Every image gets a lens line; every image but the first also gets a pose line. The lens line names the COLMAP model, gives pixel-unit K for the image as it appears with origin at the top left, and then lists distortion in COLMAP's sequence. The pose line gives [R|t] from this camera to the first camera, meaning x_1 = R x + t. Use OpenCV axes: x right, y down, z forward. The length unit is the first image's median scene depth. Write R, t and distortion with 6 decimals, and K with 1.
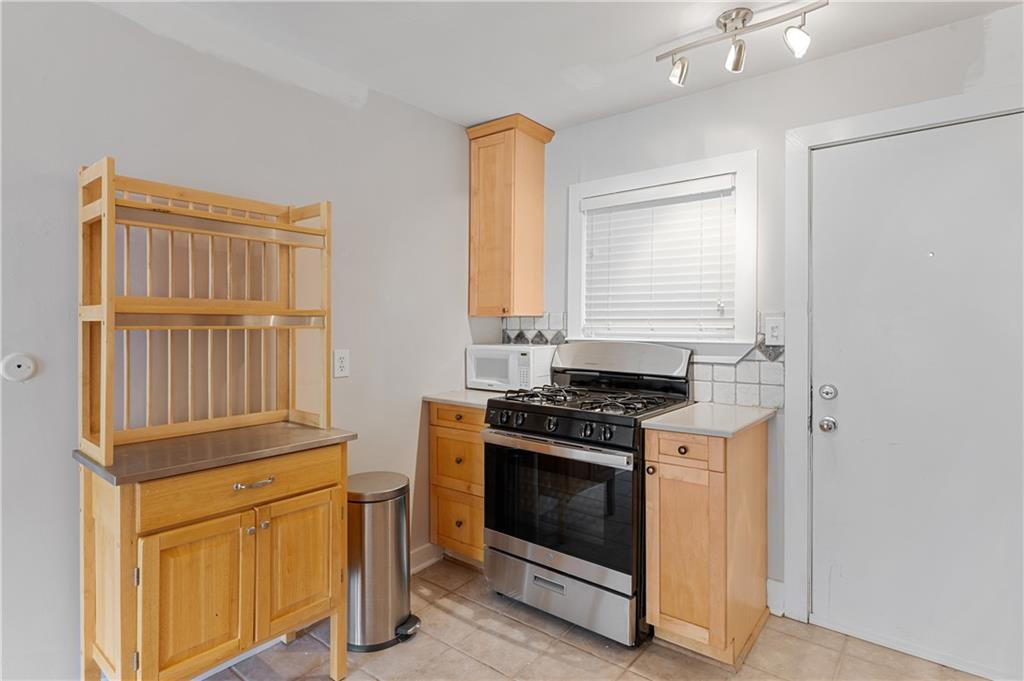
lens RADIAL K [[528.5, 0, 510.4], [0, 528.5, 329.5], [0, 0, 1]] dist [-0.005557, 0.000326]
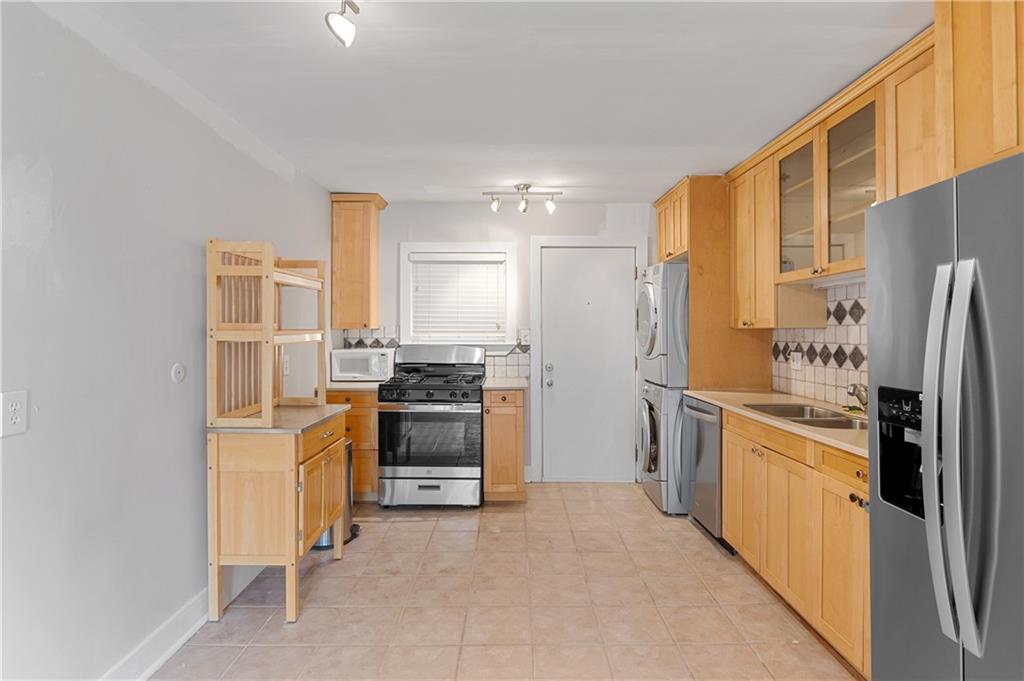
lens RADIAL K [[528.5, 0, 511.3], [0, 528.5, 332.7], [0, 0, 1]] dist [-0.005557, 0.000326]
pose [[0.781328, -0.010054, 0.624039, -0.704866], [0.006048, 0.999945, 0.008539, -0.030352], [-0.624091, -0.002897, 0.781347, -0.456021]]
